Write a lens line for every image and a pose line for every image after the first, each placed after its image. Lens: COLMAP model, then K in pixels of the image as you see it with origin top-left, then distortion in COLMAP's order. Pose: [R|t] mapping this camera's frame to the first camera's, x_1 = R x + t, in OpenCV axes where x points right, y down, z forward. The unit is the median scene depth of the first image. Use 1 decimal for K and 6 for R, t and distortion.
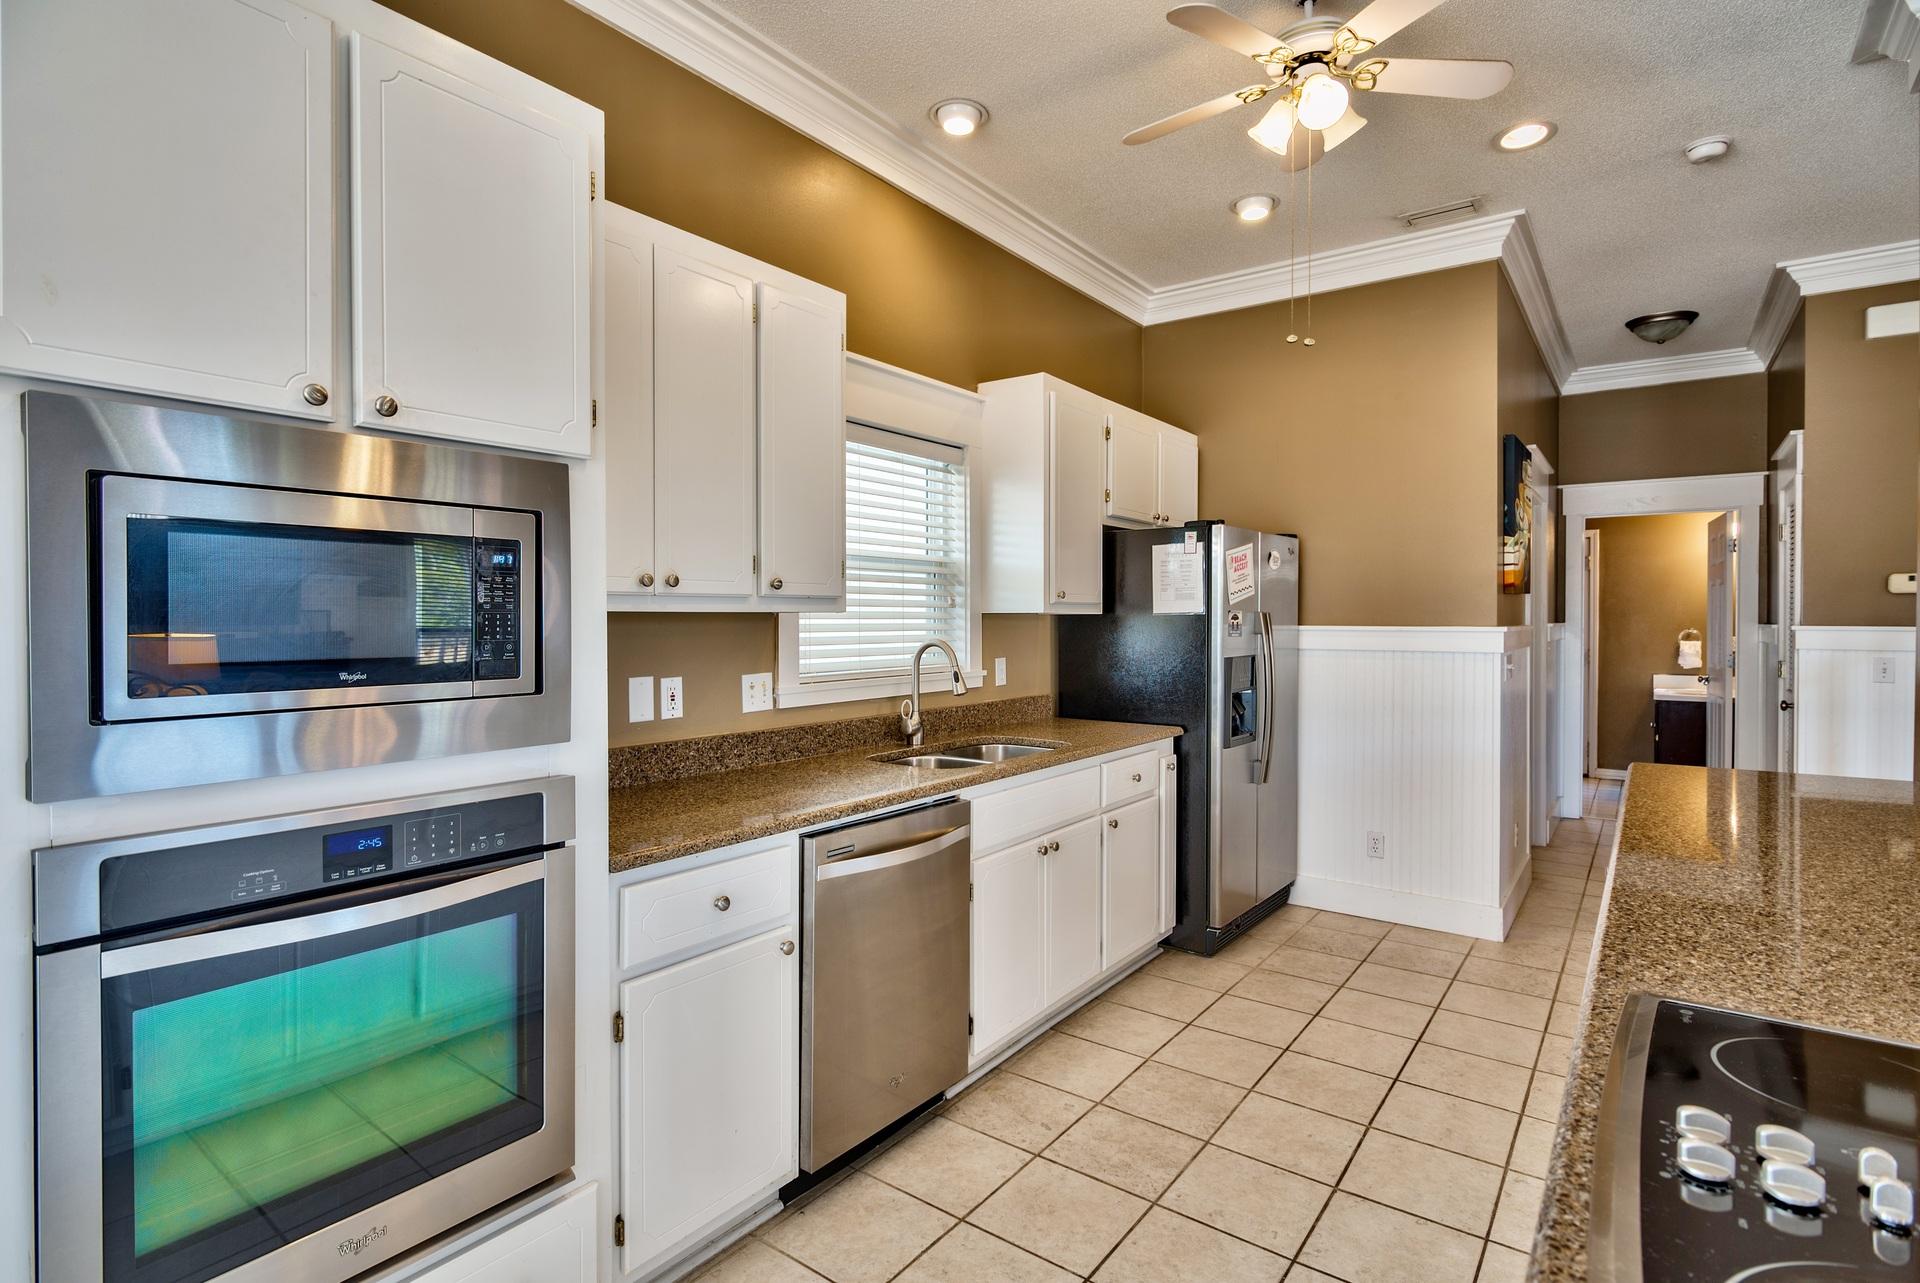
lens RADIAL K [[947.9, 0, 960.0], [0, 947.9, 641.5], [0, 0, 1]] dist [0.000006, 0.000802]
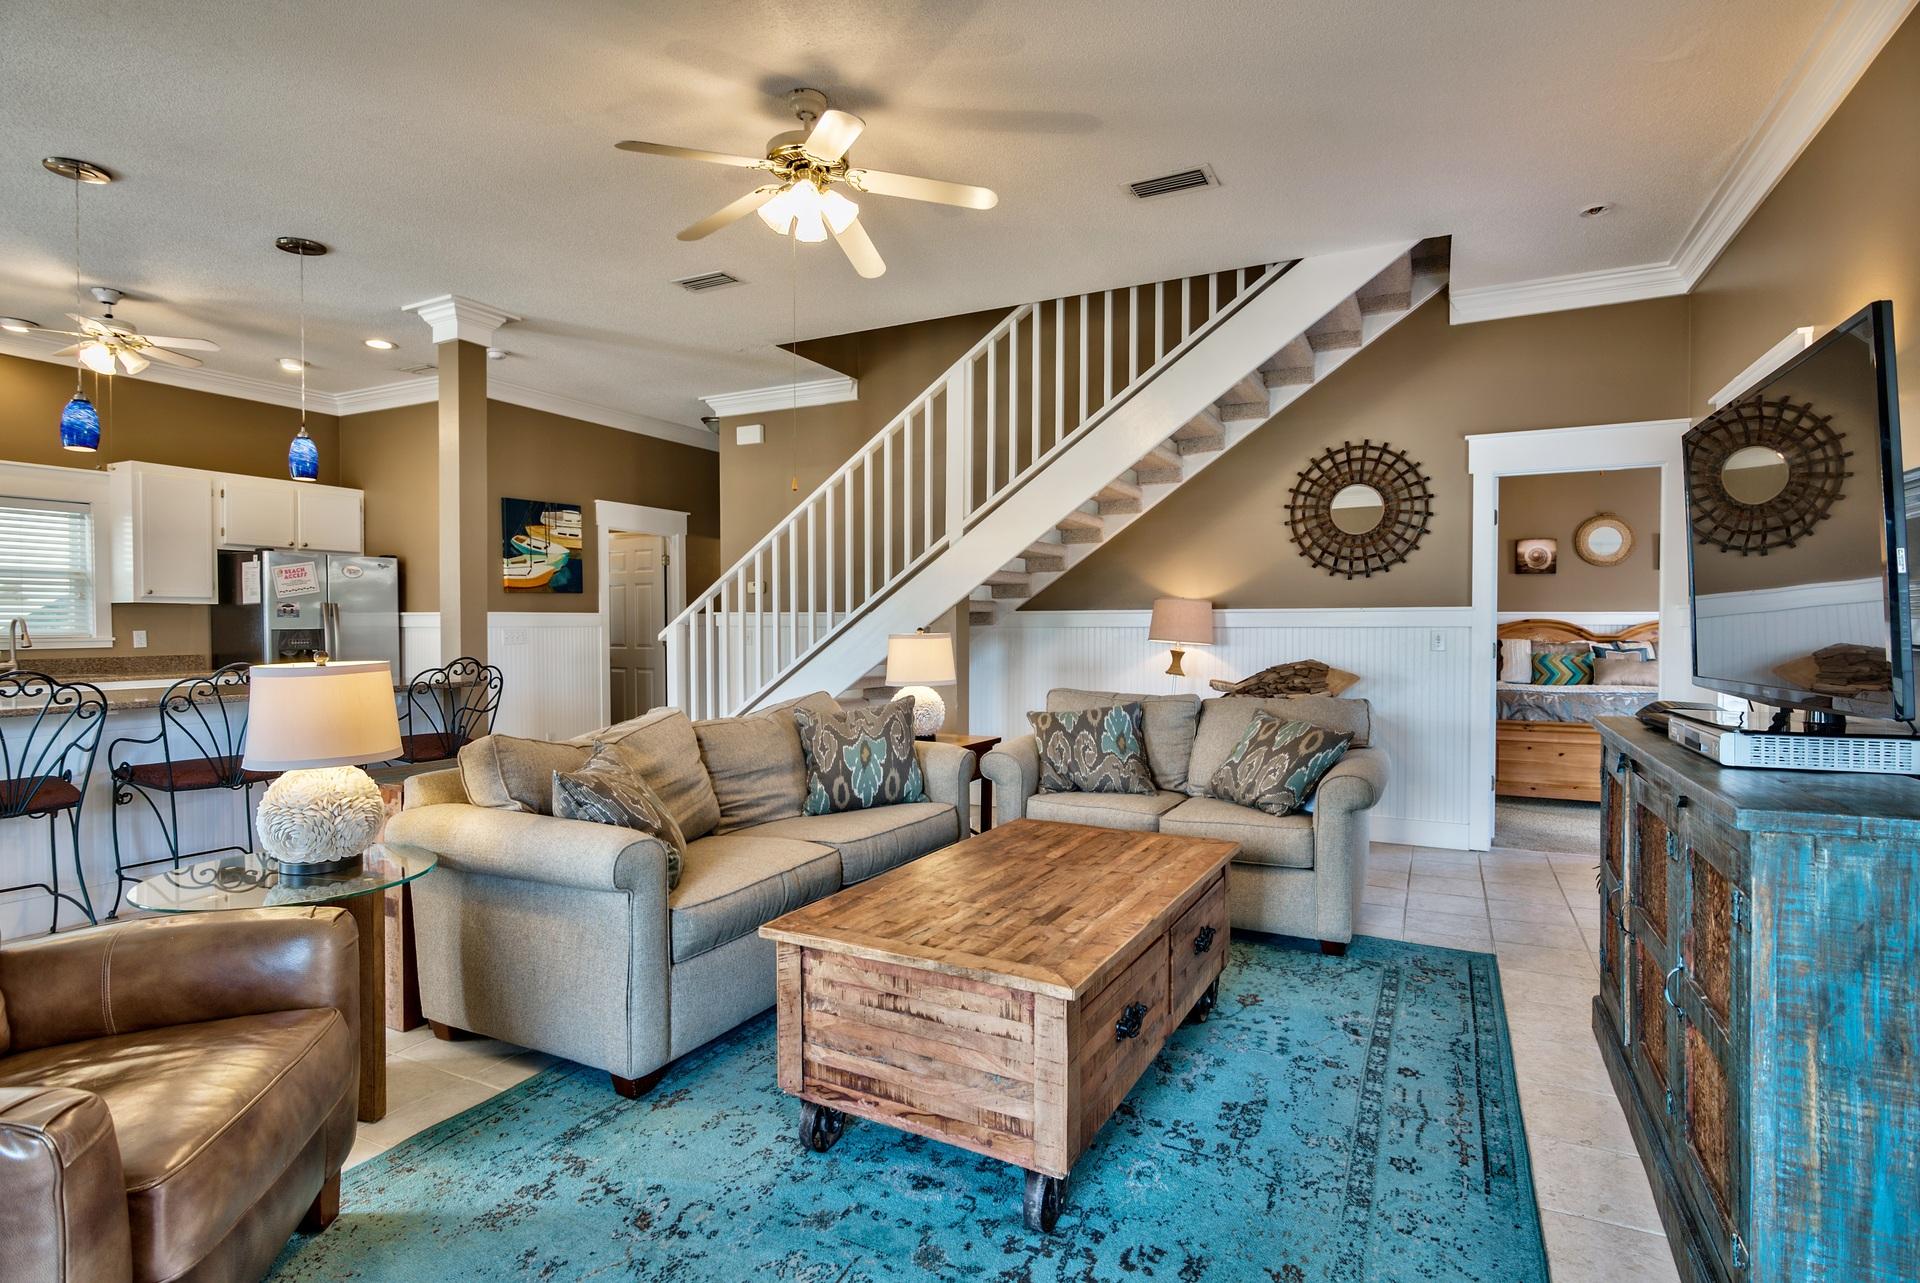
lens RADIAL K [[947.9, 0, 960.0], [0, 947.9, 641.5], [0, 0, 1]] dist [0.000006, 0.000802]
pose [[0.986719, -0.006654, 0.162301, 1.180935], [0.006286, 0.999976, 0.002785, 0.040889], [-0.162316, -0.001728, 0.986737, -0.850292]]
